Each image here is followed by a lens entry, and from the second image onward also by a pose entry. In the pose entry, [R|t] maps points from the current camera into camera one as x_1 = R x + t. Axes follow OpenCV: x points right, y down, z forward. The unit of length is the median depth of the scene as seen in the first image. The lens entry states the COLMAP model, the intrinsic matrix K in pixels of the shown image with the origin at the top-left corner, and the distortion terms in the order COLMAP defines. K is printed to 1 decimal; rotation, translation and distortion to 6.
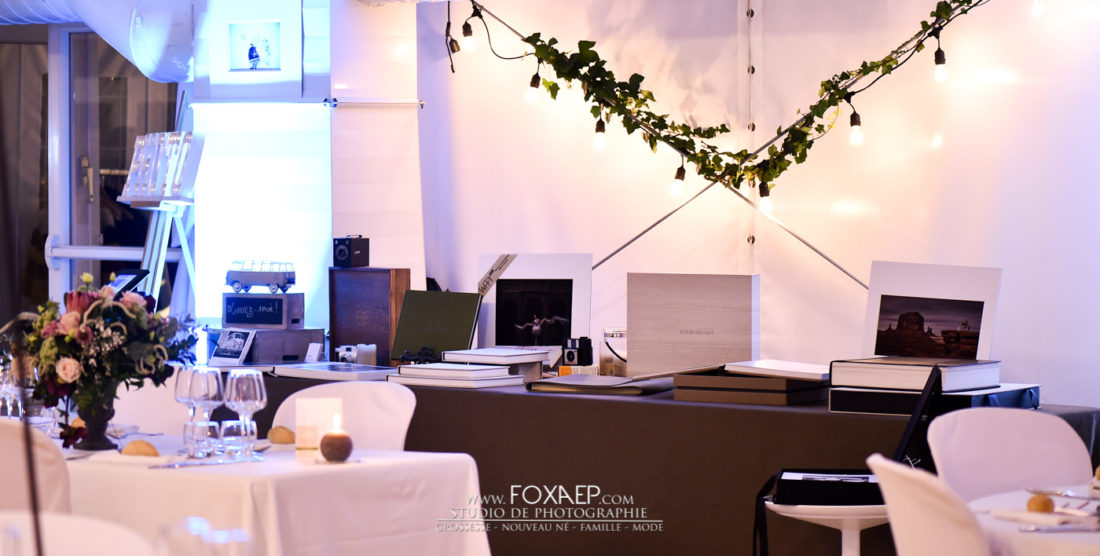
lens RADIAL K [[3196.6, 0, 550.0], [0, 3196.6, 277.9], [0, 0, 1]] dist [0.037504, 0.000000]
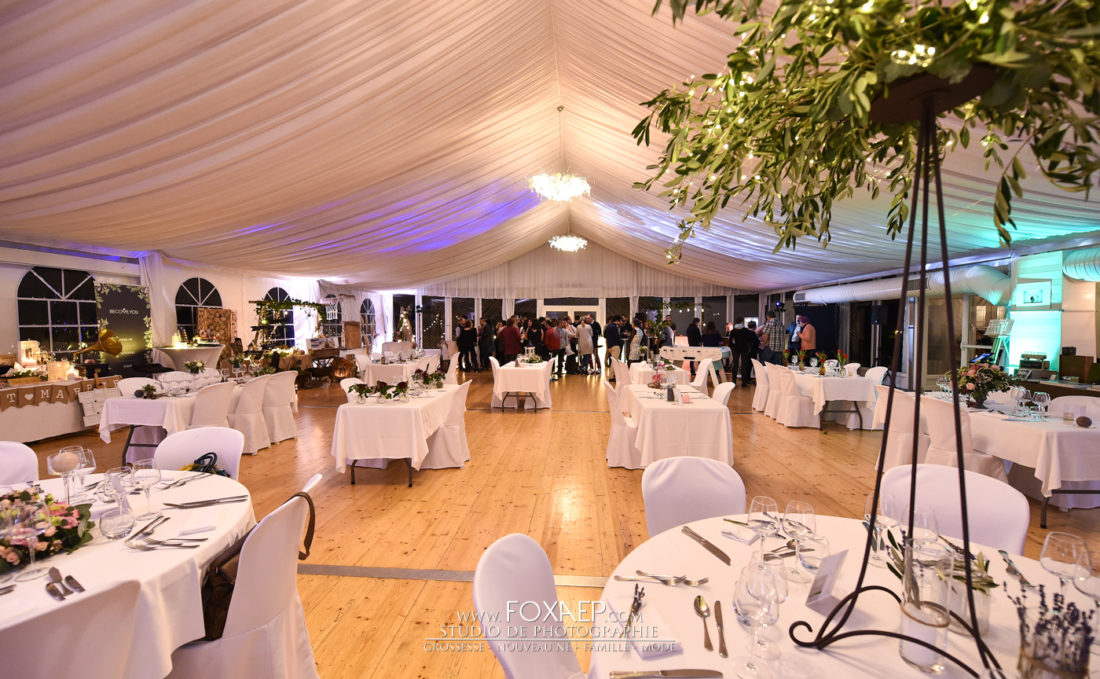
lens RADIAL K [[470.6, 0, 552.0], [0, 470.6, 335.4], [0, 0, 1]] dist [-0.001304, -0.000207]
pose [[0.645144, 0.022969, -0.763715, -0.033377], [-0.029694, 0.999547, 0.004978, -0.011039], [0.763483, 0.019466, 0.645534, 0.191849]]
